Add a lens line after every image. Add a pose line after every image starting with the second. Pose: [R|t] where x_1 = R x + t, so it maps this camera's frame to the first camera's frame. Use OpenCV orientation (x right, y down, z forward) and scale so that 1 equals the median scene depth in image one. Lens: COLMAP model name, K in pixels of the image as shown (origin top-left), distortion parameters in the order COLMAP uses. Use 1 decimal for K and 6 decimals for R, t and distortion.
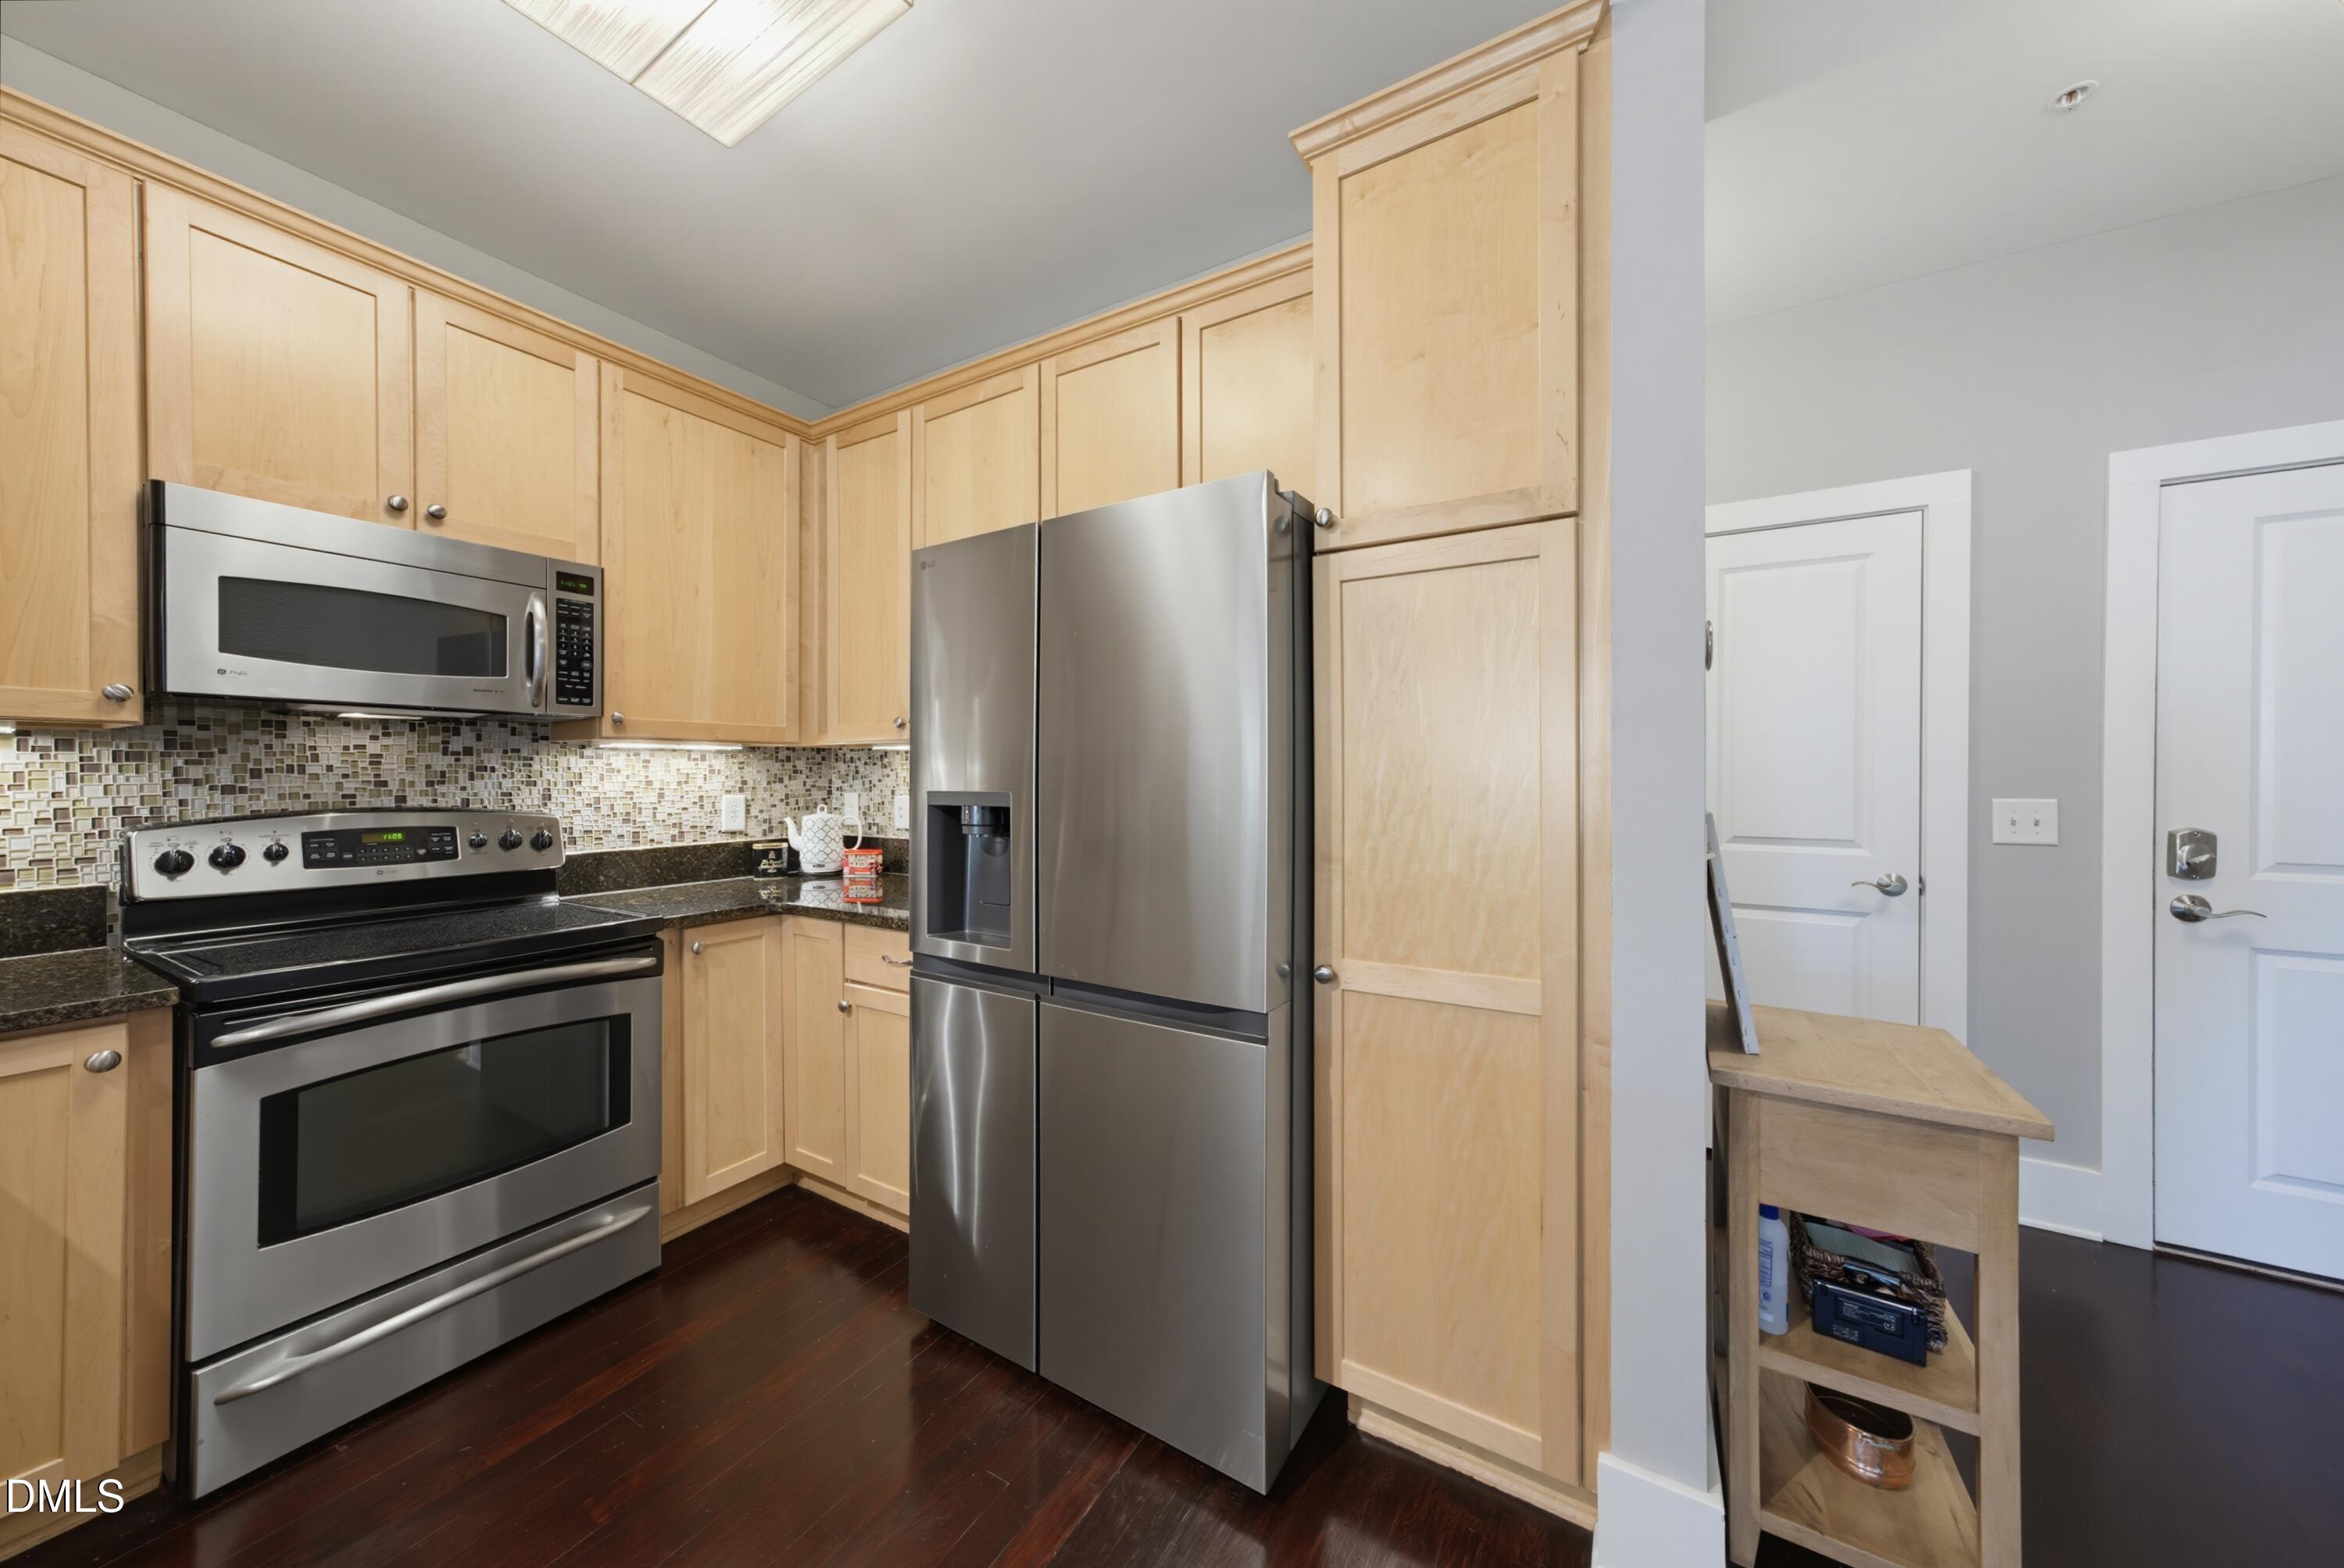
lens RADIAL K [[807.0, 0, 1183.1], [0, 807.0, 777.0], [0, 0, 1]] dist [-0.000060, 0.005189]
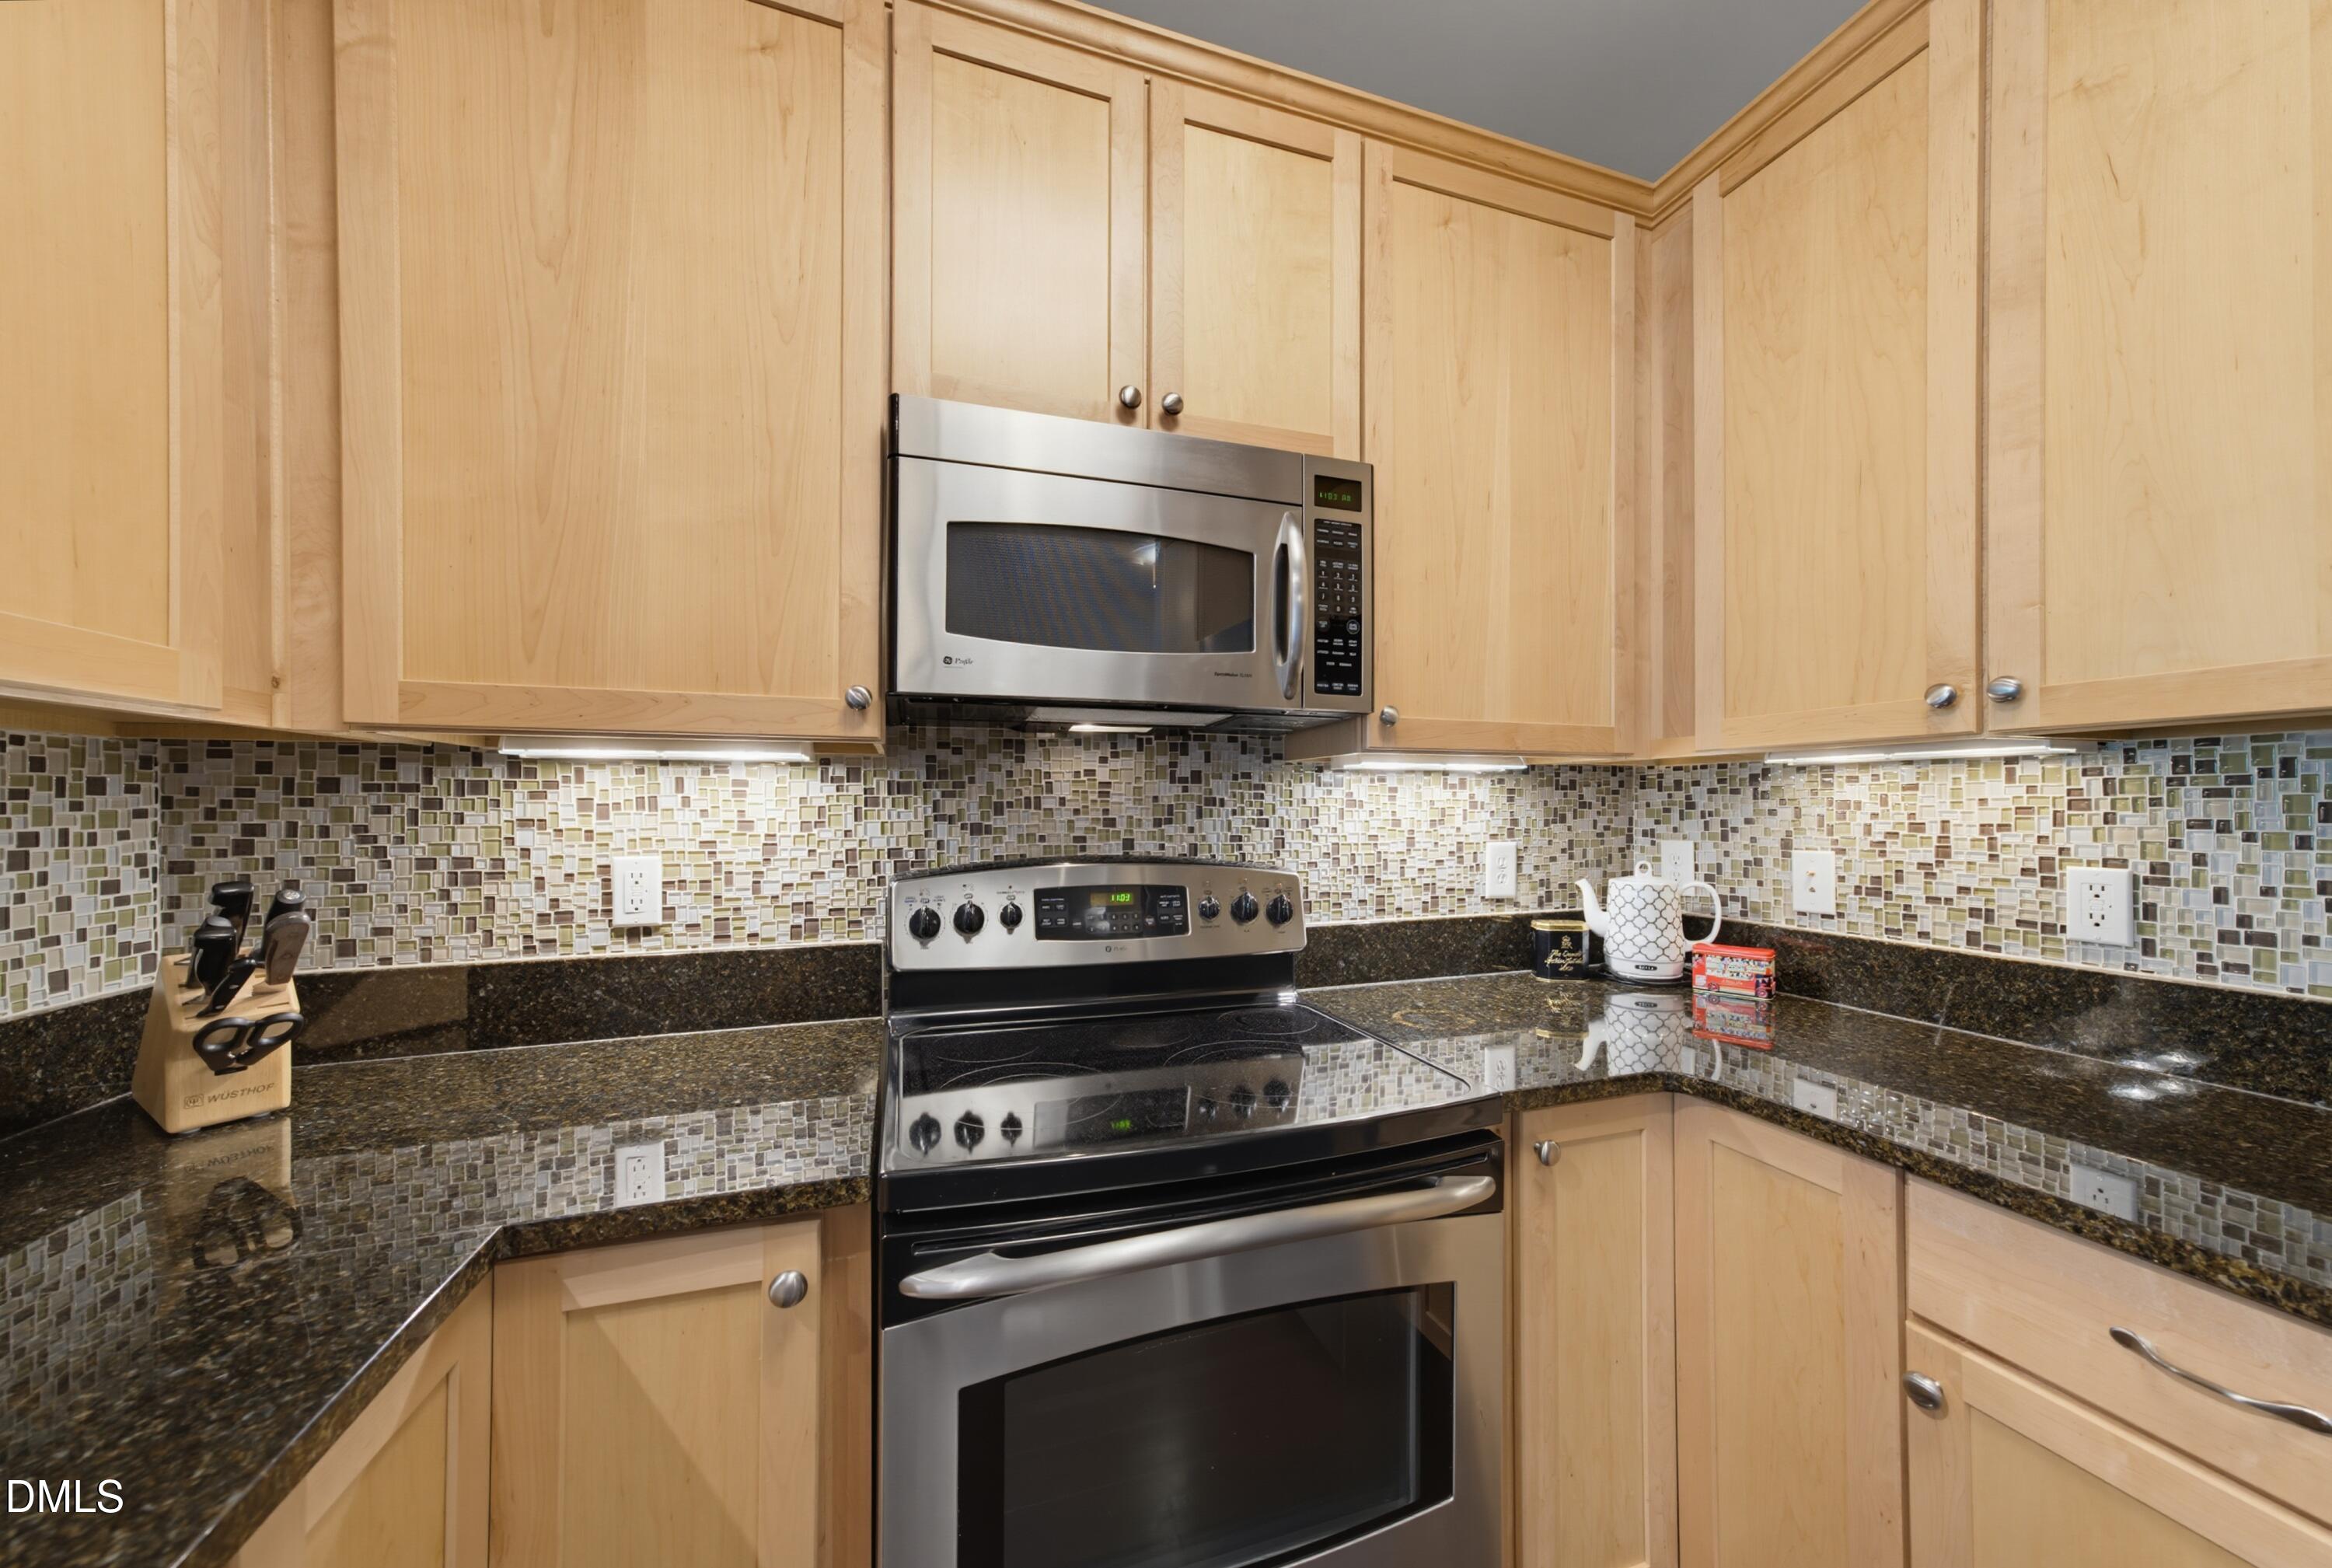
lens RADIAL K [[791.4, 0, 1172.0], [0, 791.4, 800.8], [0, 0, 1]] dist [-0.016432, 0.000032]
pose [[0.761792, -0.003416, -0.647812, -0.458726], [-0.003011, 0.999957, -0.008814, -0.004855], [0.647814, 0.008665, 0.761749, 0.466930]]
